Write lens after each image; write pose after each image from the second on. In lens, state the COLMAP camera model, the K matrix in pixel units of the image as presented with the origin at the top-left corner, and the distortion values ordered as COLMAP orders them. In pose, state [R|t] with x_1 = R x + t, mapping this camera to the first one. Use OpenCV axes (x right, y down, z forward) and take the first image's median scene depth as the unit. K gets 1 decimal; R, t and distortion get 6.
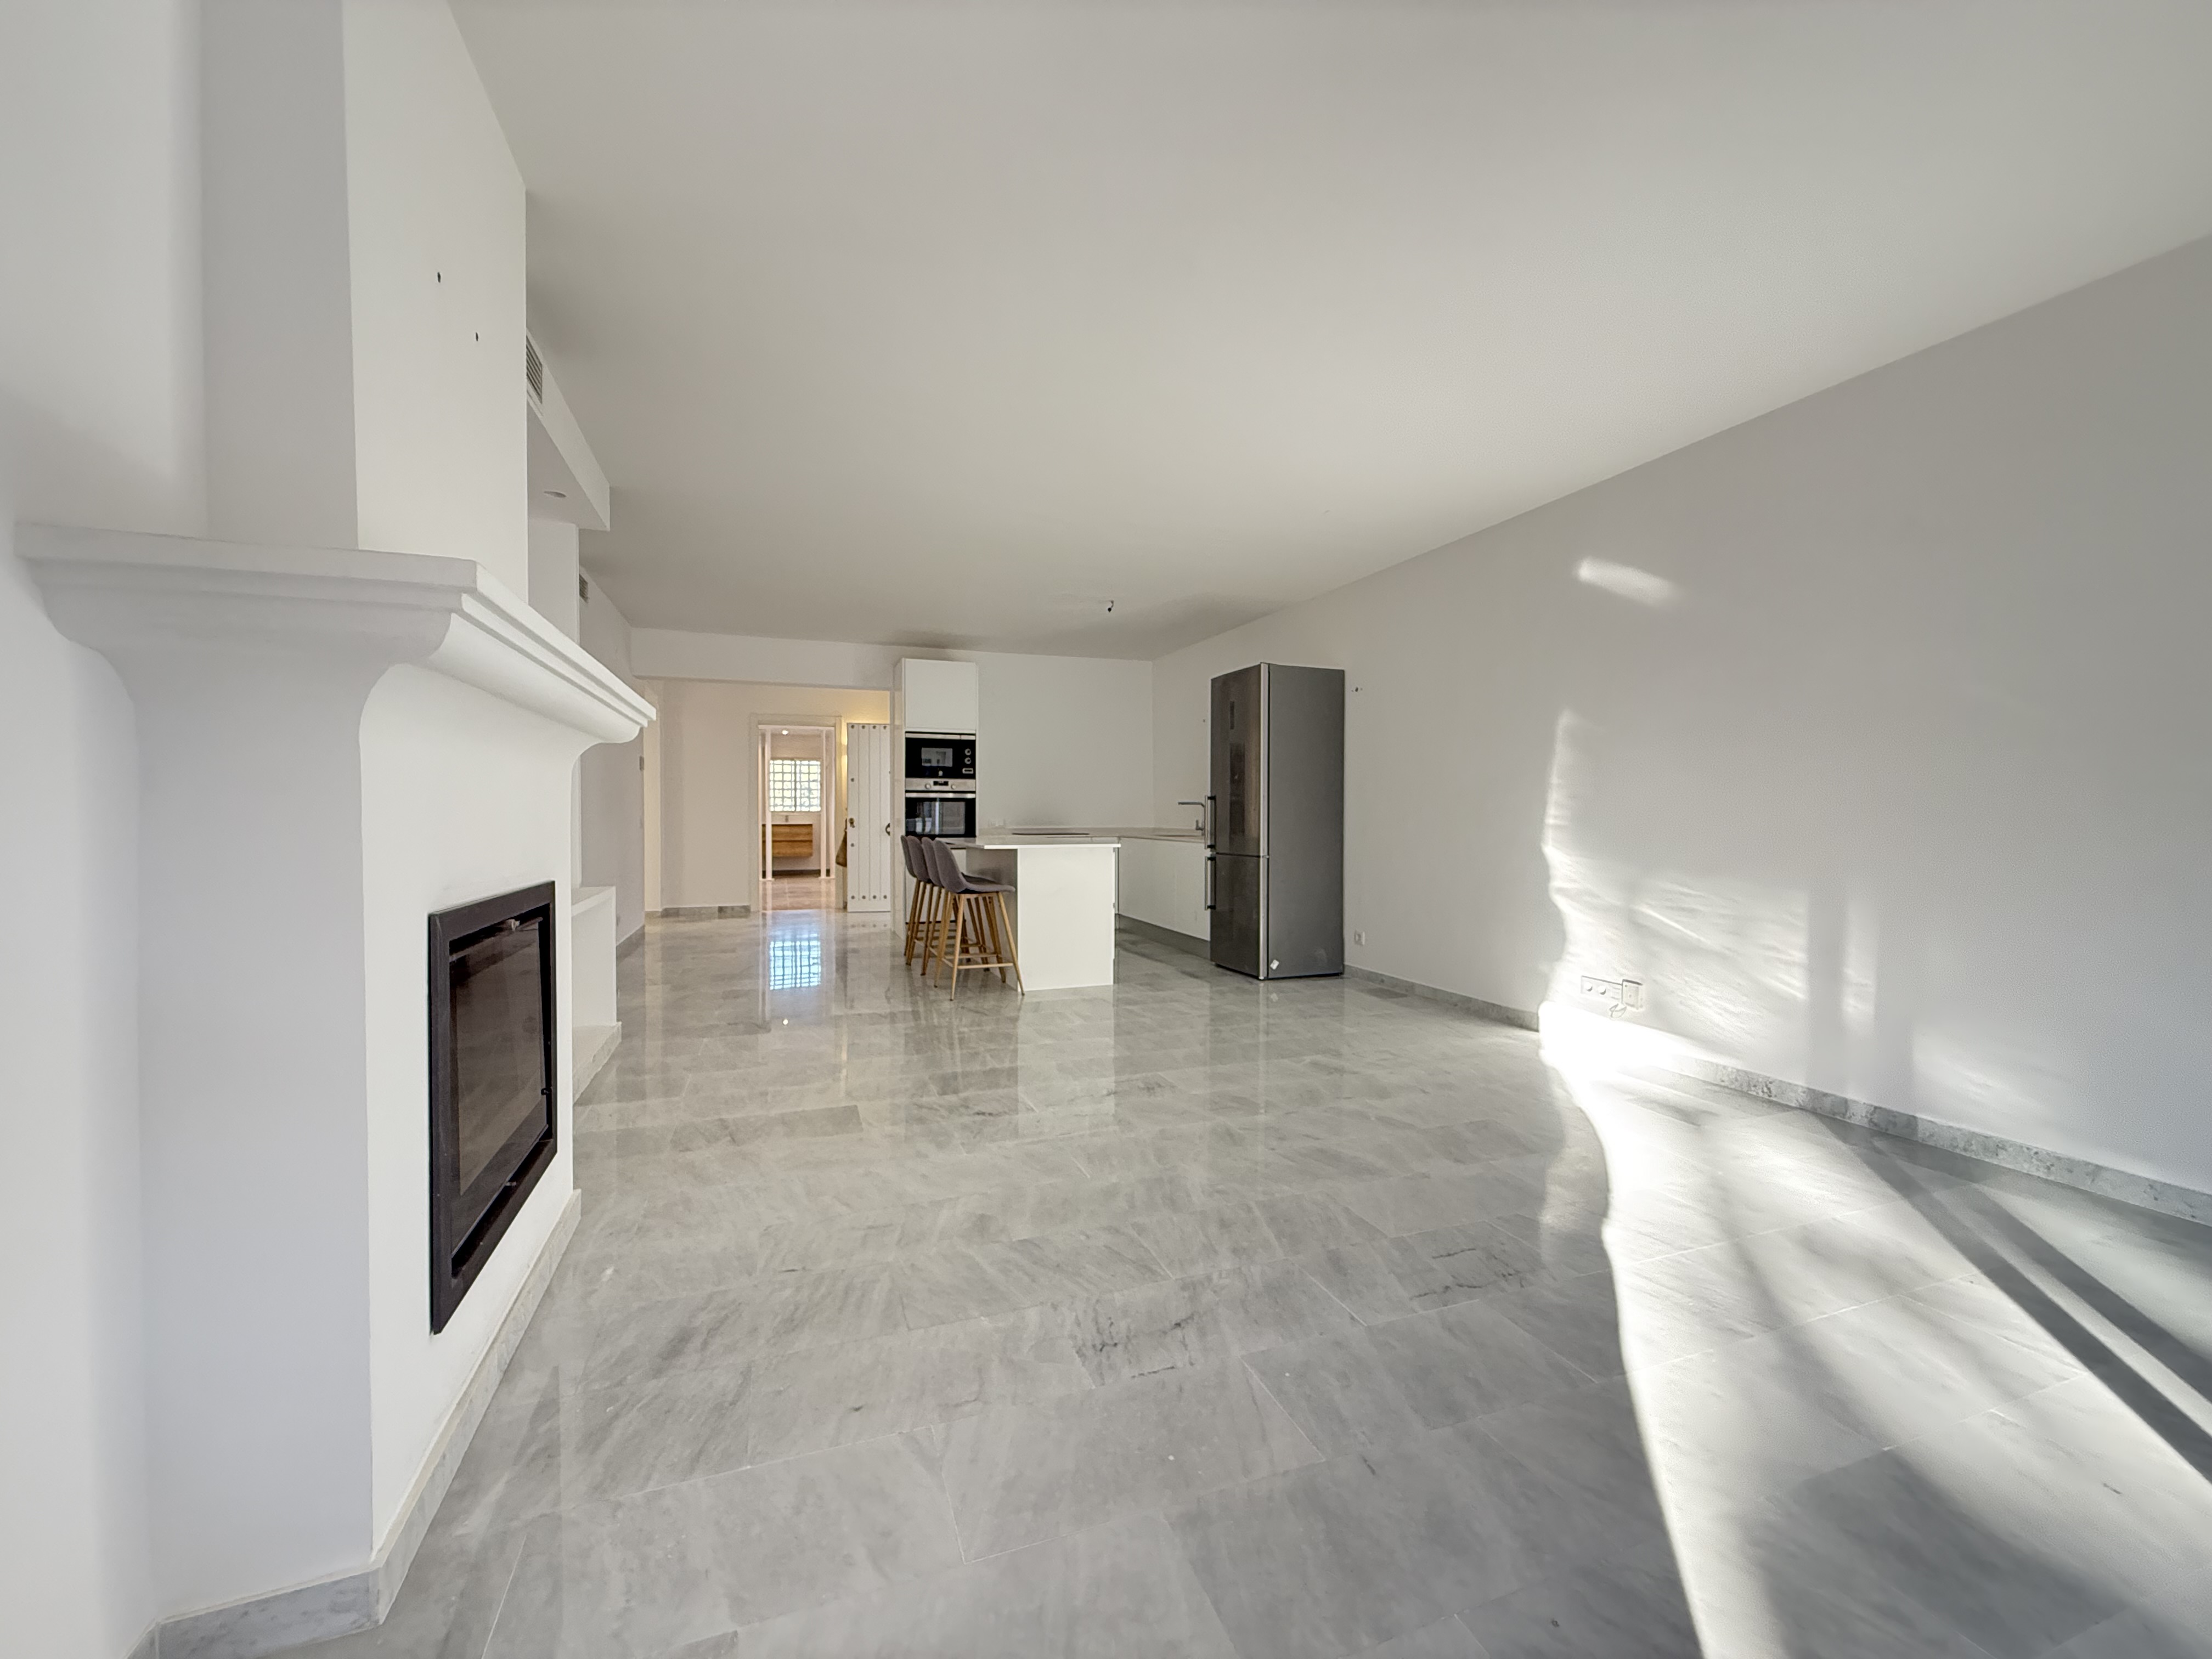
lens RADIAL K [[885.1, 0, 1104.0], [0, 885.1, 827.5], [0, 0, 1]] dist [-0.000858, 0.000382]
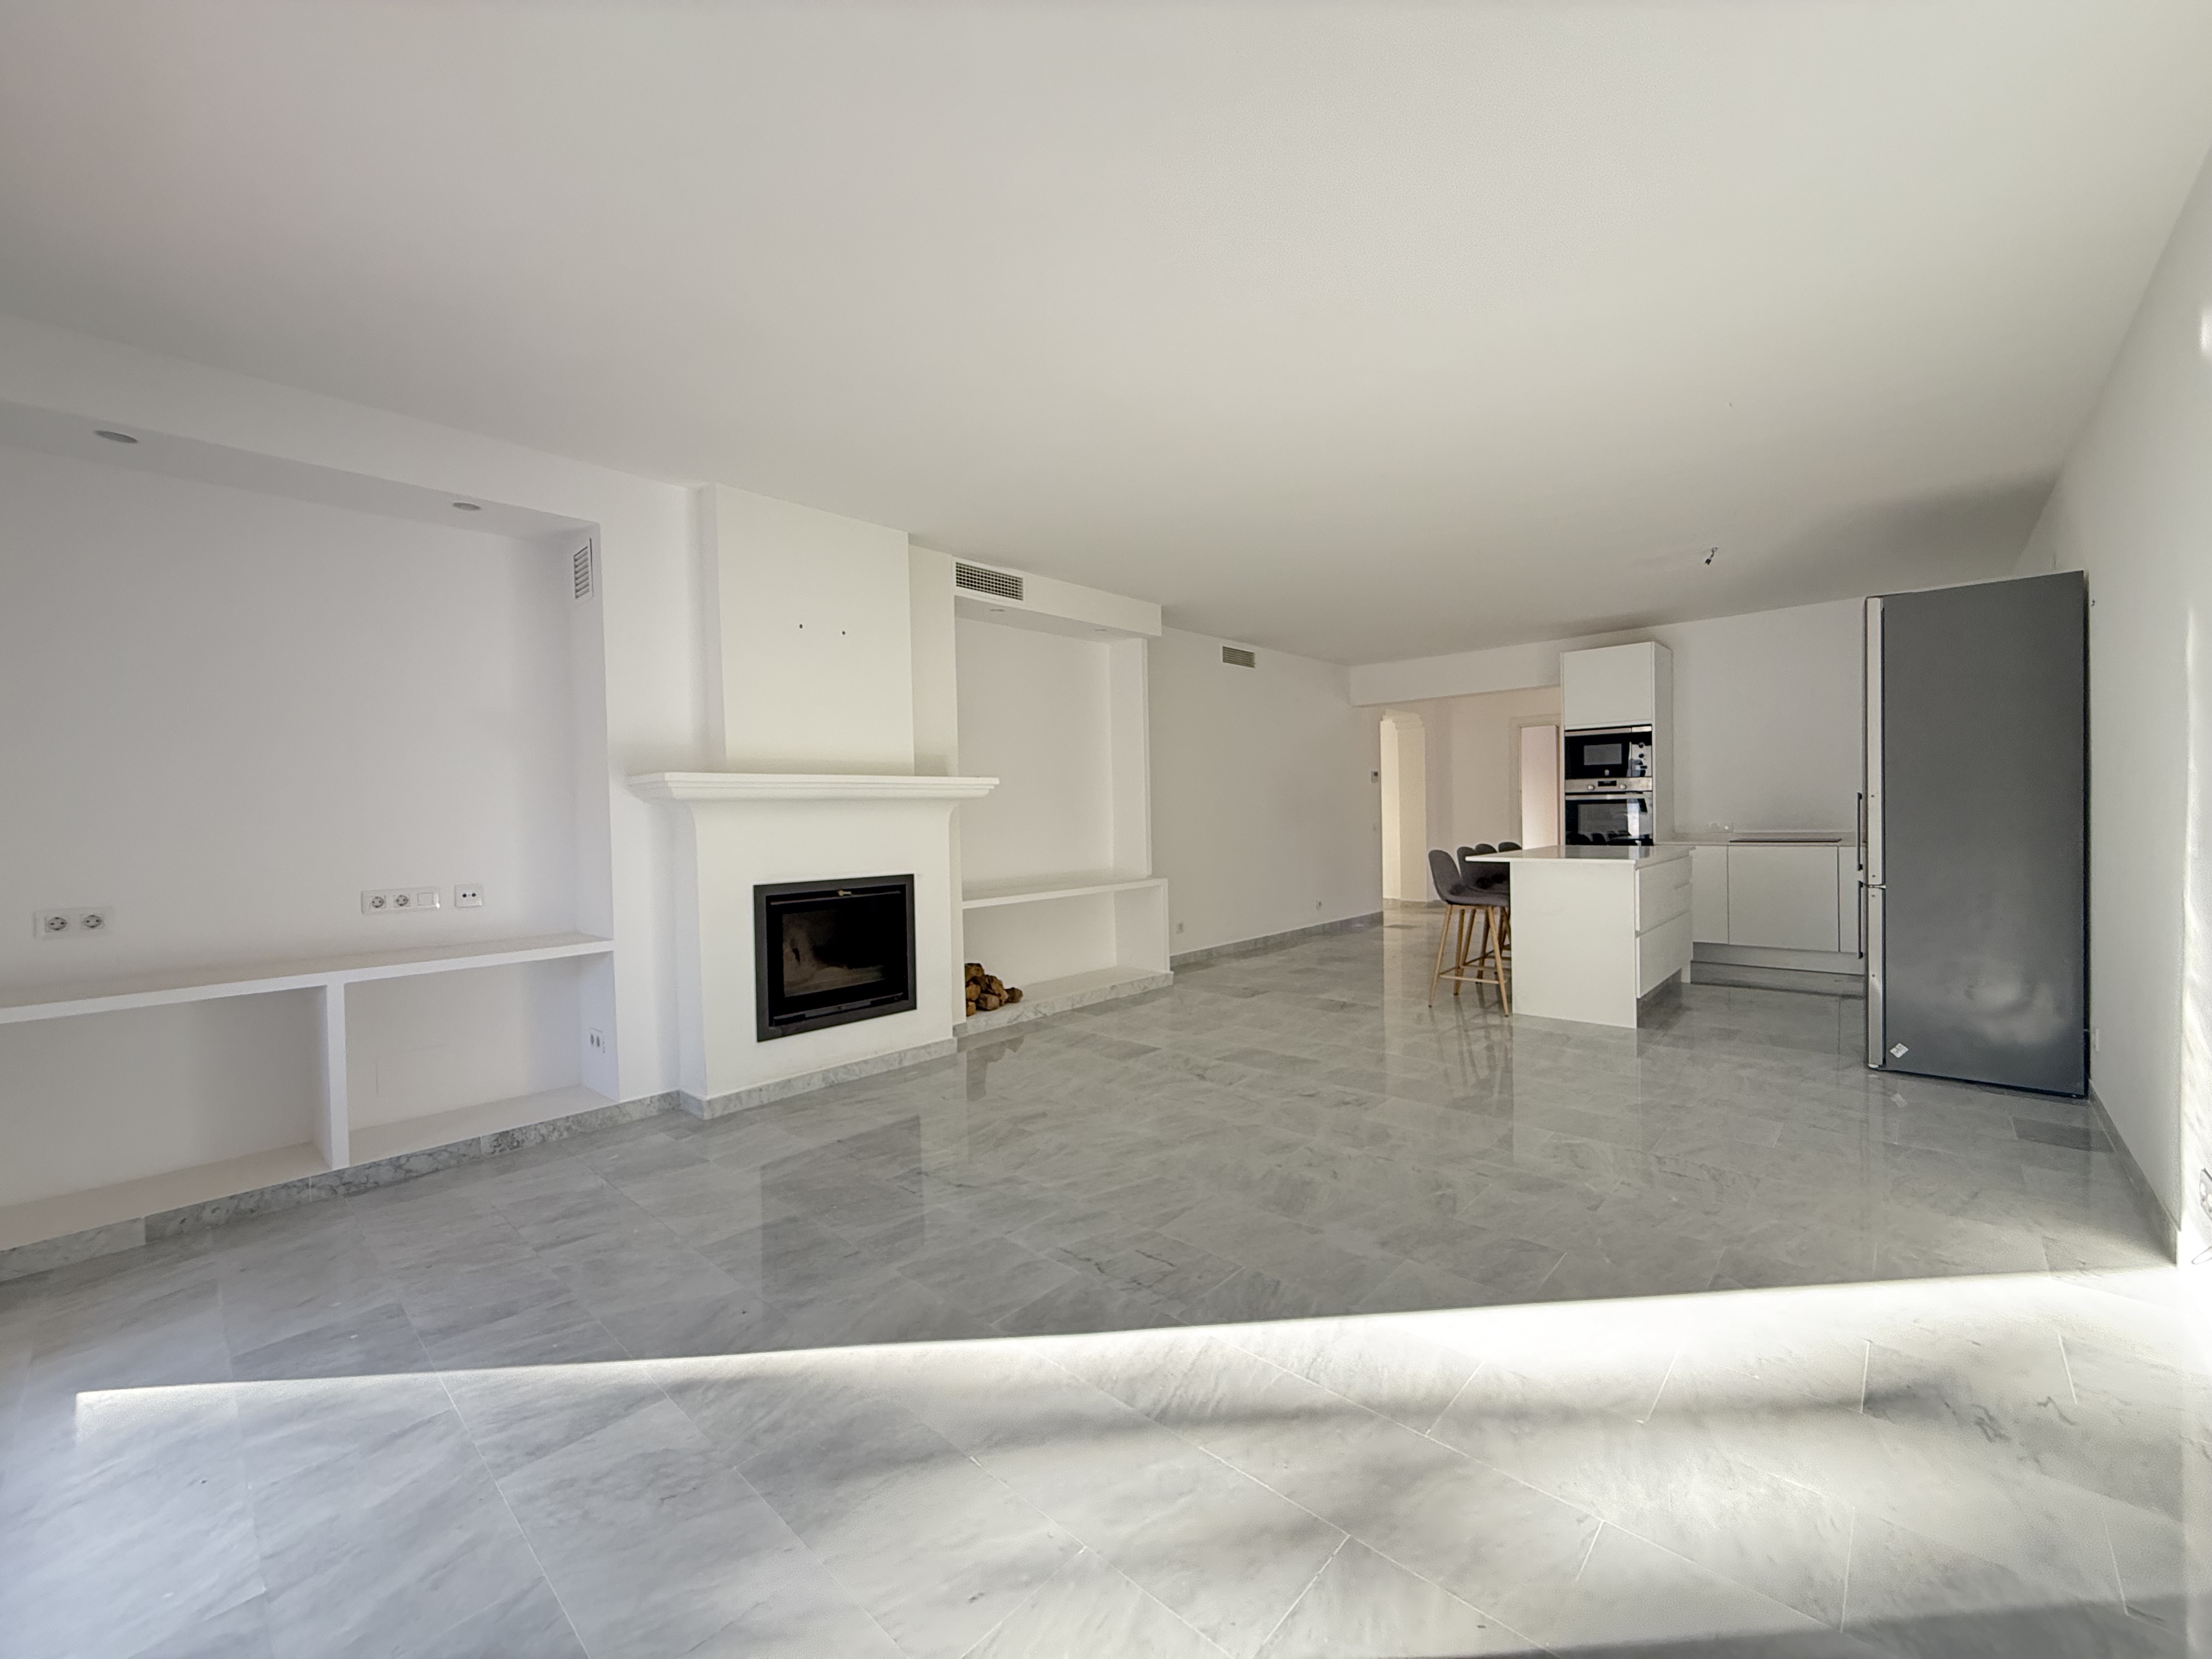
lens RADIAL K [[906.4, 0, 1125.5], [0, 906.4, 830.8], [0, 0, 1]] dist [-0.001283, 0.000290]
pose [[0.457410, 0.007127, -0.889228, 0.810640], [0.008397, 0.999889, 0.012333, -0.033647], [0.889217, -0.013108, 0.457299, 0.277098]]
